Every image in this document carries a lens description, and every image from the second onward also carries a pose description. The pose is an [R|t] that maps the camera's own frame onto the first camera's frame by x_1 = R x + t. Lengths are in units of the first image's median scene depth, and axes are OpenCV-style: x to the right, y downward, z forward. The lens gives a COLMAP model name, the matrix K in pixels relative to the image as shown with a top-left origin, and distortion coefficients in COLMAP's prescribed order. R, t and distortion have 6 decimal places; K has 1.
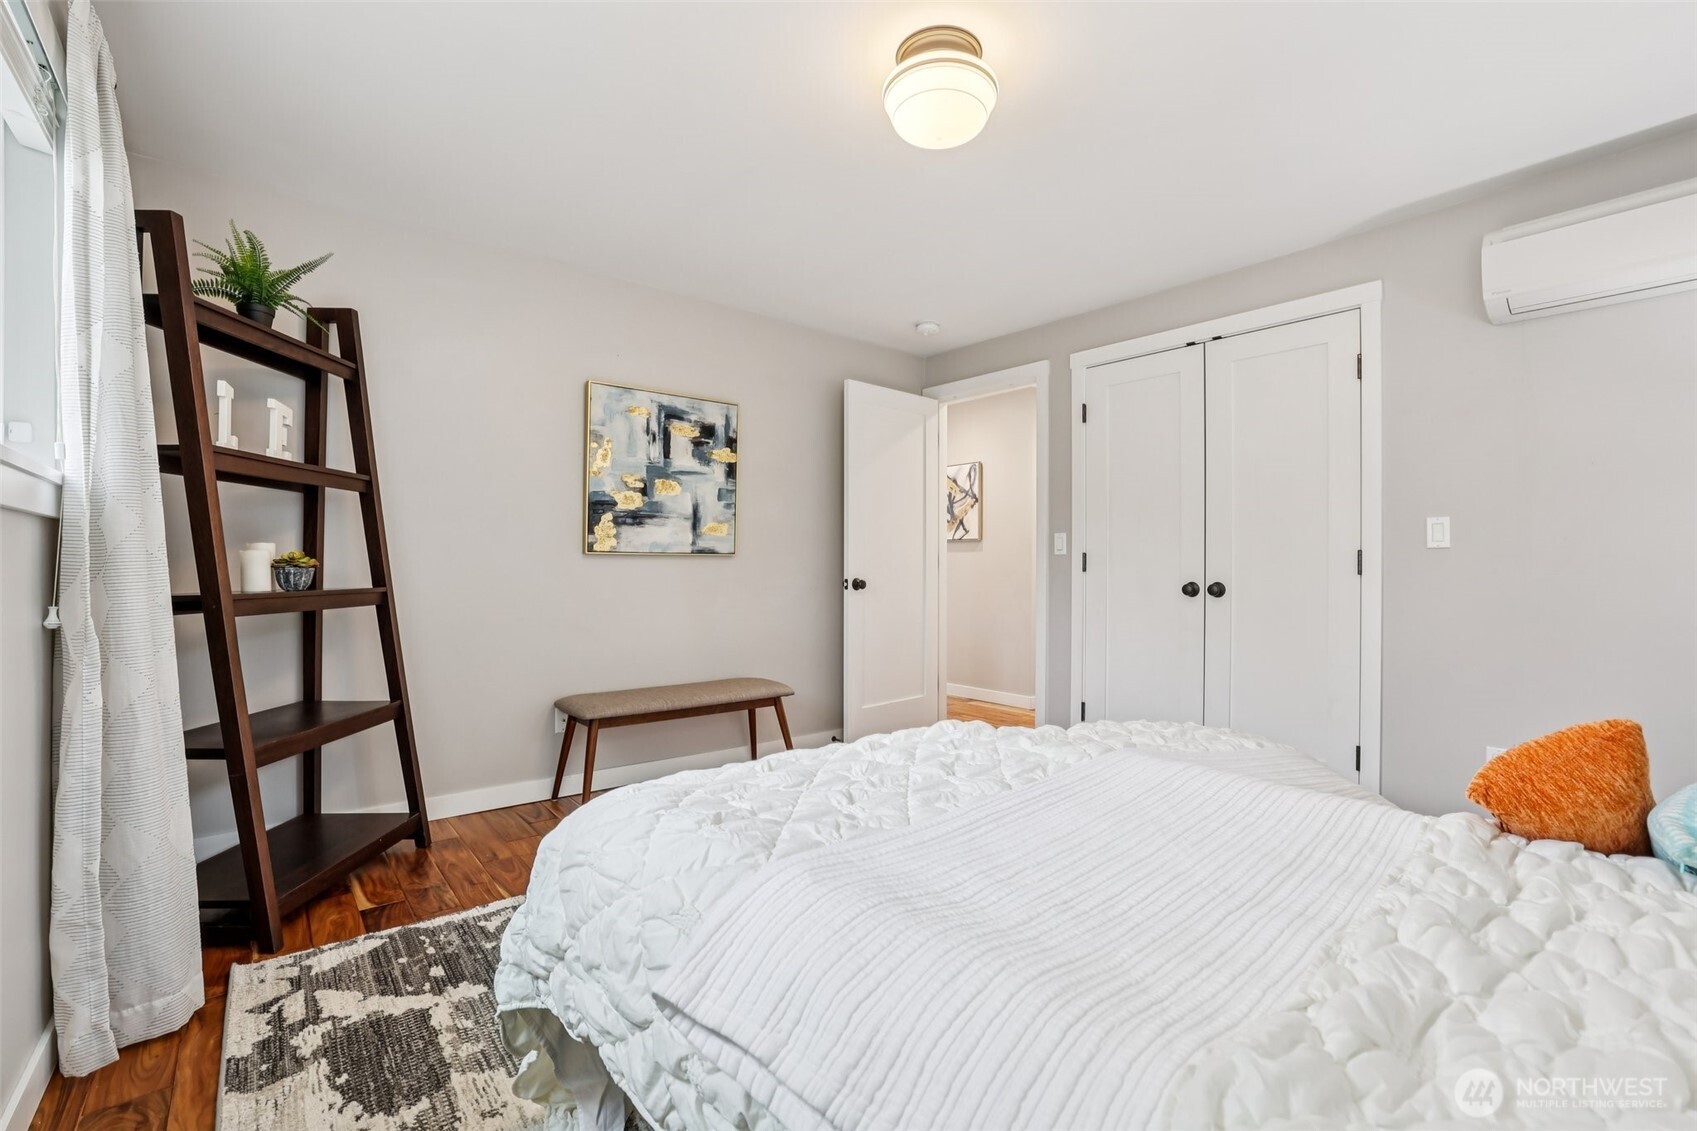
lens RADIAL K [[729.9, 0, 845.7], [0, 729.9, 568.0], [0, 0, 1]] dist [-0.004089, -0.000137]
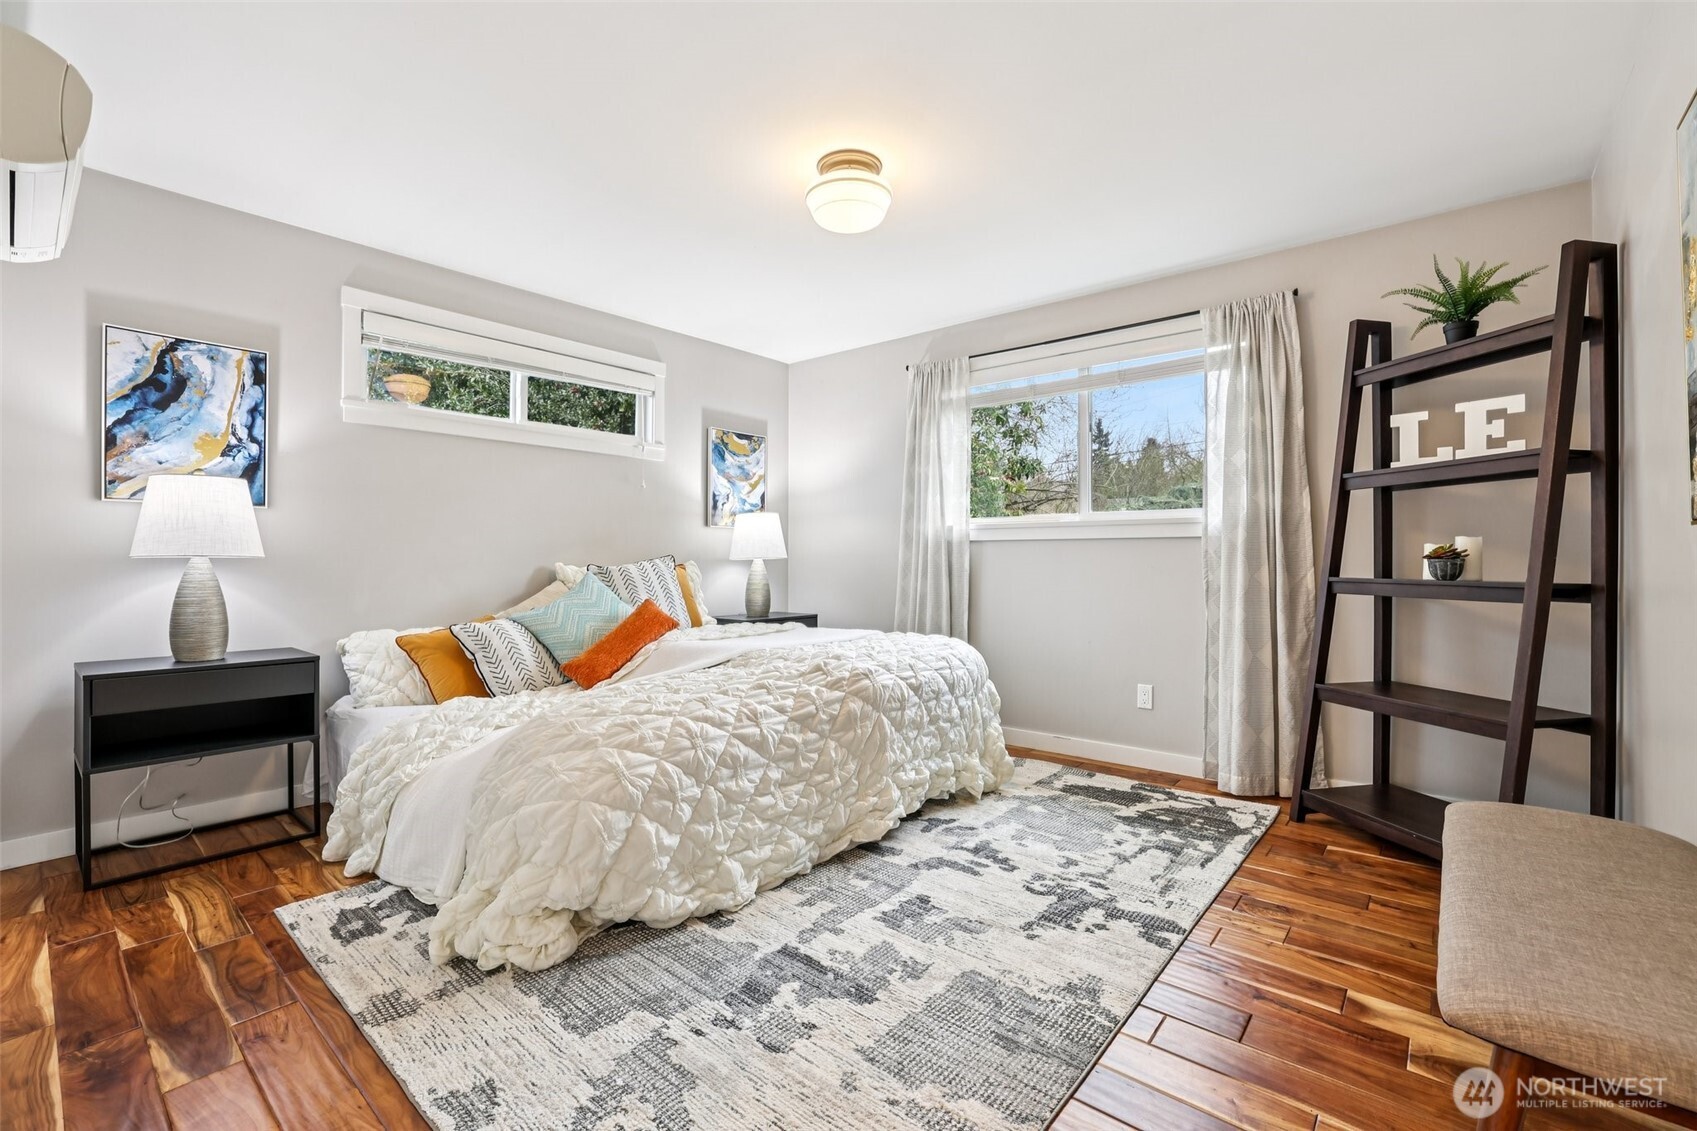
lens RADIAL K [[729.9, 0, 850.4], [0, 729.9, 561.6], [0, 0, 1]] dist [-0.004089, -0.000137]
pose [[-0.982292, -0.002707, -0.187336, 0.400078], [-0.004622, 0.999941, 0.009785, -0.004891], [0.187298, 0.010478, -0.982247, 2.468892]]
